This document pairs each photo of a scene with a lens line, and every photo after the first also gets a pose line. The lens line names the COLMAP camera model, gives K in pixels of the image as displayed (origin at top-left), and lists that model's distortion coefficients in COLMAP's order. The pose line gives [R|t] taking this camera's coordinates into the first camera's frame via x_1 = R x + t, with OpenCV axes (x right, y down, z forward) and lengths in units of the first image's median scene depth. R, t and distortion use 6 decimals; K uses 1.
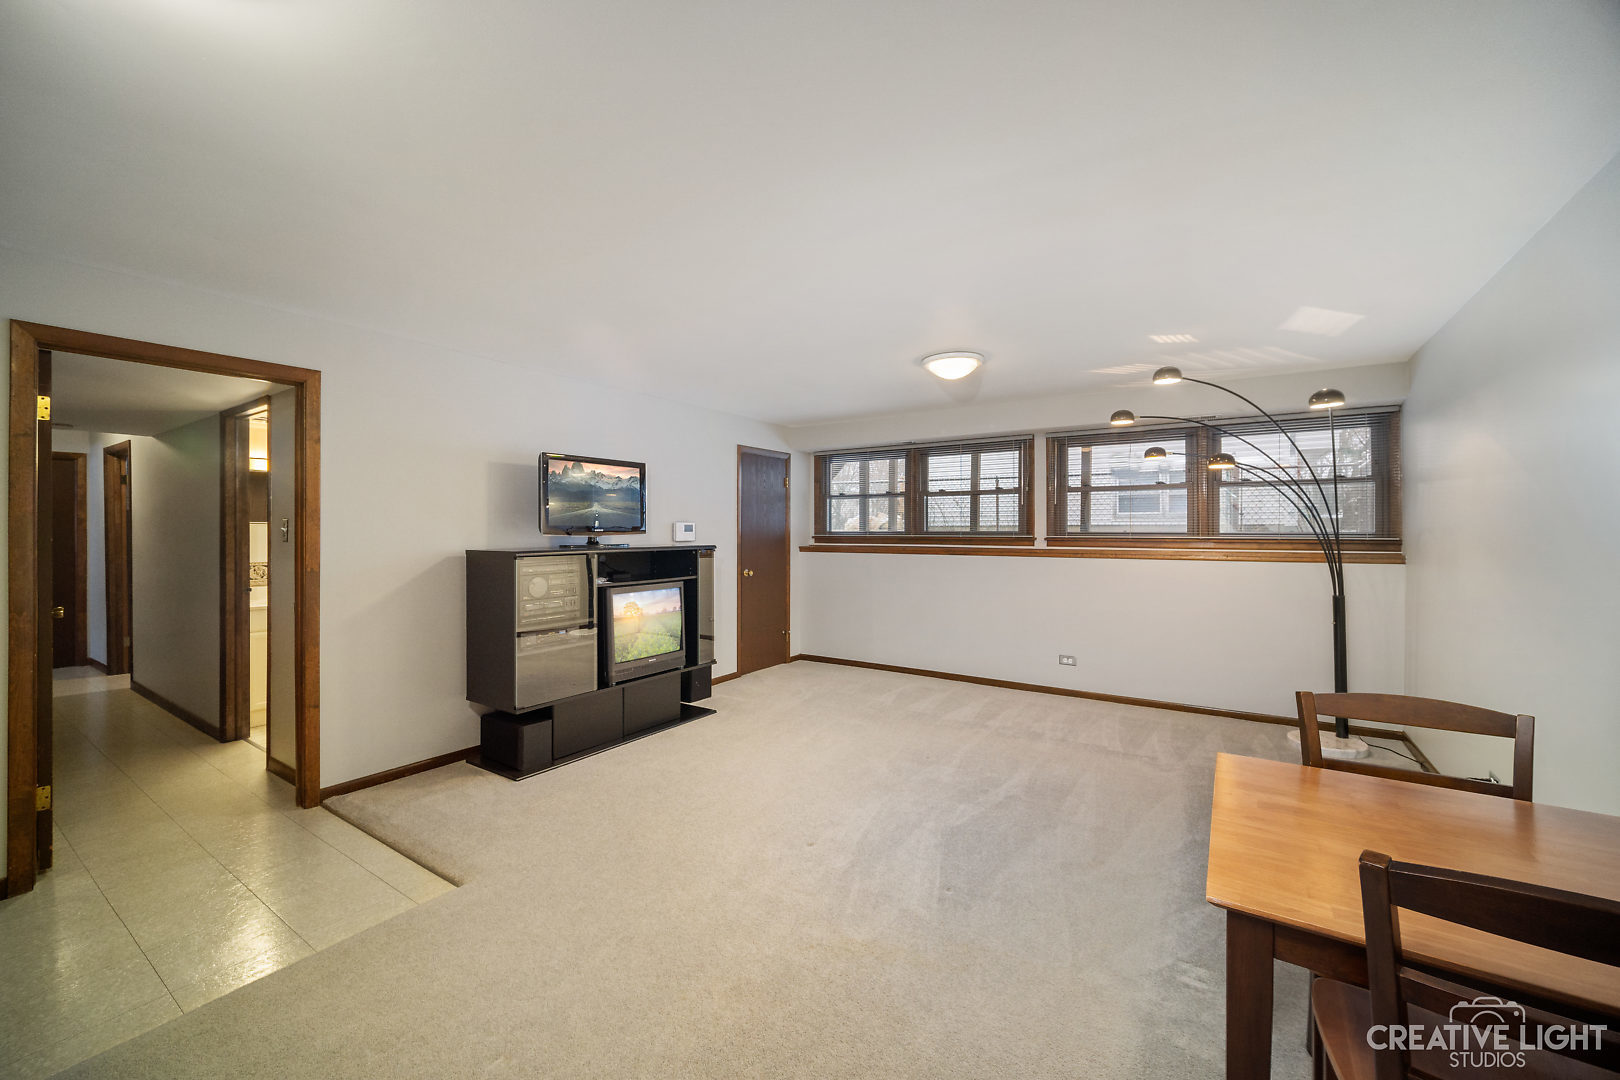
lens RADIAL K [[653.6, 0, 810.5], [0, 653.6, 541.3], [0, 0, 1]] dist [0.000055, -0.000080]
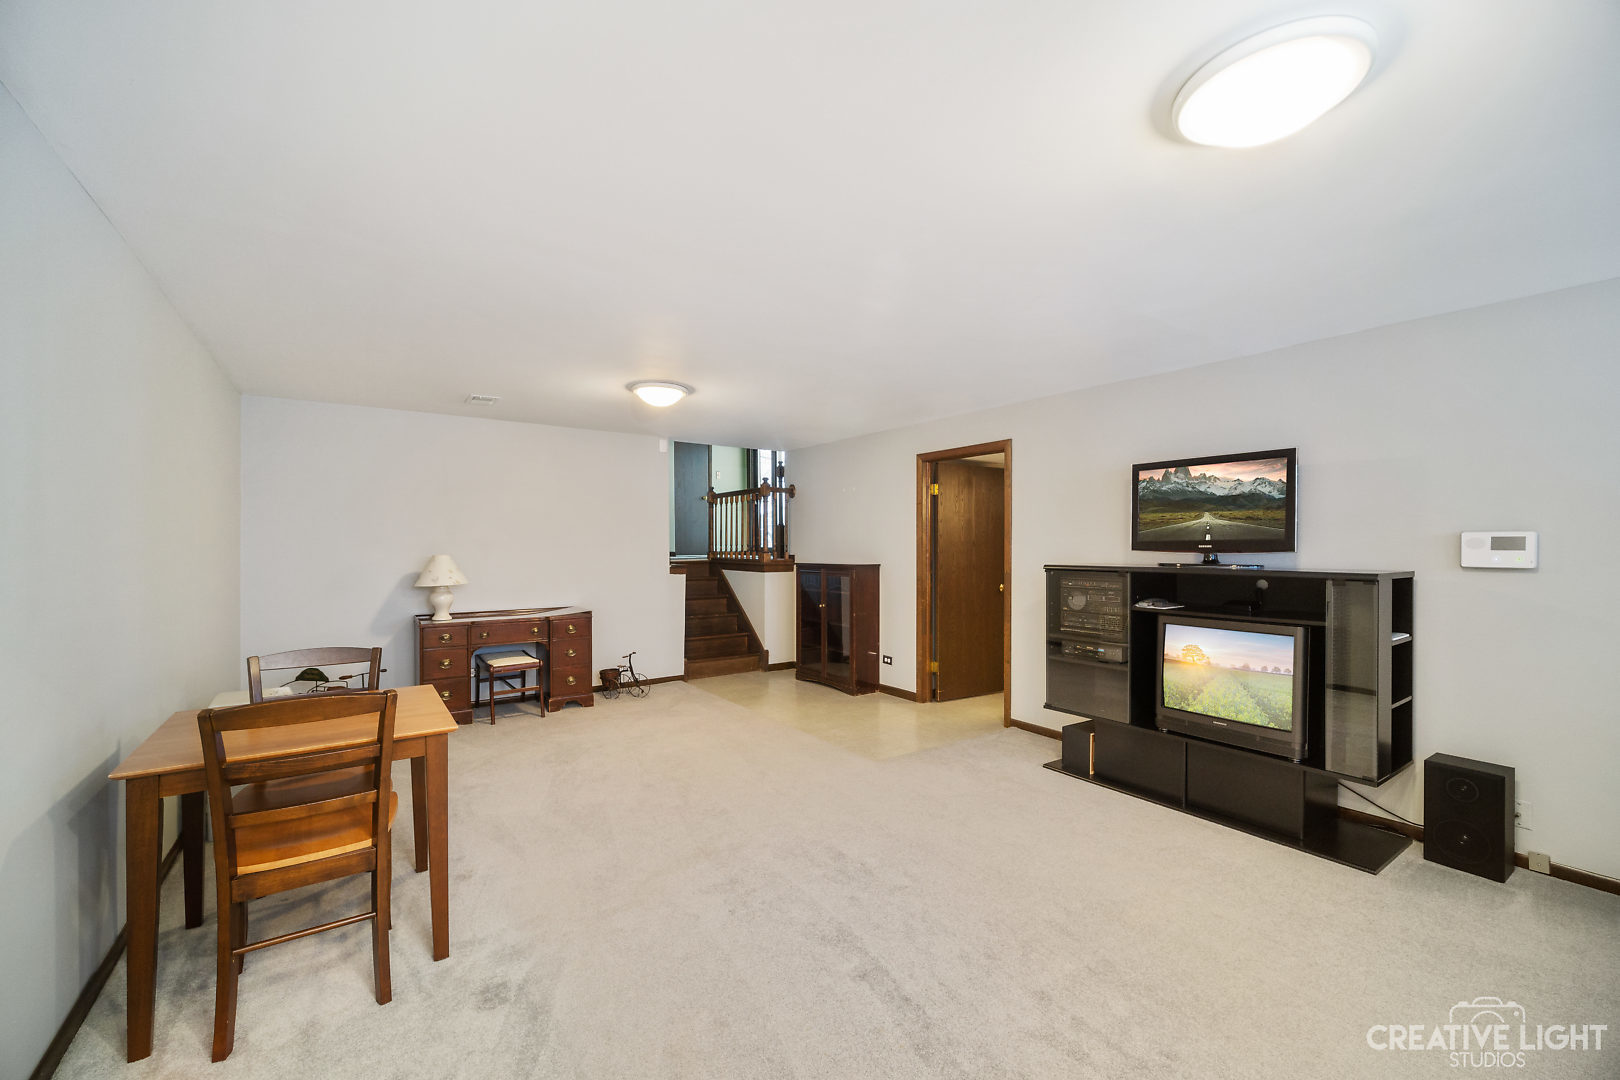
lens RADIAL K [[653.6, 0, 815.0], [0, 653.6, 538.4], [0, 0, 1]] dist [0.000055, -0.000080]
pose [[-0.368702, -0.000251, -0.929548, 0.609178], [-0.005712, 0.999982, 0.001995, -0.025812], [0.929530, 0.006045, -0.368697, 0.842832]]
